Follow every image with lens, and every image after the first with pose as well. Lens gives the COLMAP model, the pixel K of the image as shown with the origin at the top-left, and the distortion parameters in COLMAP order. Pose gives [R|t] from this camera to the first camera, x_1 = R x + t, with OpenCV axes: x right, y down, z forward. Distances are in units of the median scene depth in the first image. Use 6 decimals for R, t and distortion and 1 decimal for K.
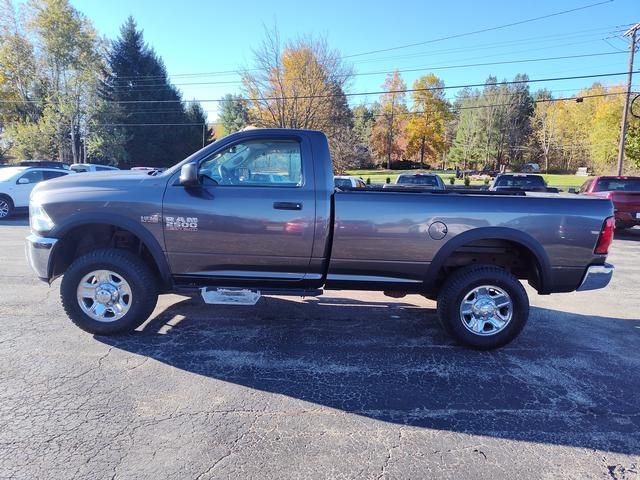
lens RADIAL K [[438.2, 0, 320.0], [0, 438.2, 240.0], [0, 0, 1]] dist [0.057611, -0.061343]
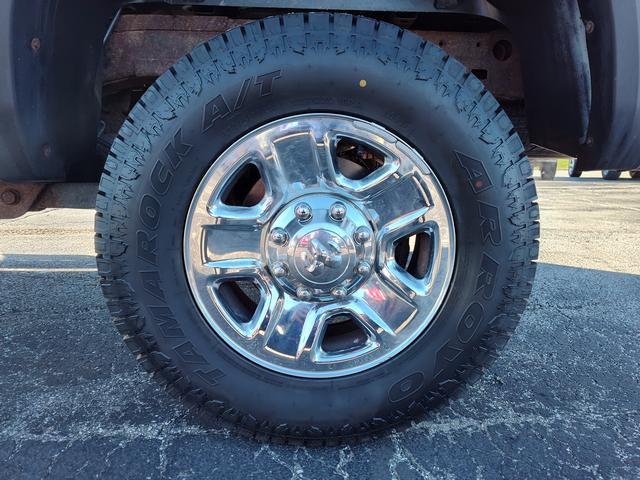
lens RADIAL K [[438.2, 0, 320.0], [0, 438.2, 240.0], [0, 0, 1]] dist [0.057611, -0.061343]
pose [[0.999723, -0.020114, 0.012247, 0.370973], [0.019476, 0.998552, 0.050154, 0.143328], [-0.013238, -0.049902, 0.998666, 0.802768]]
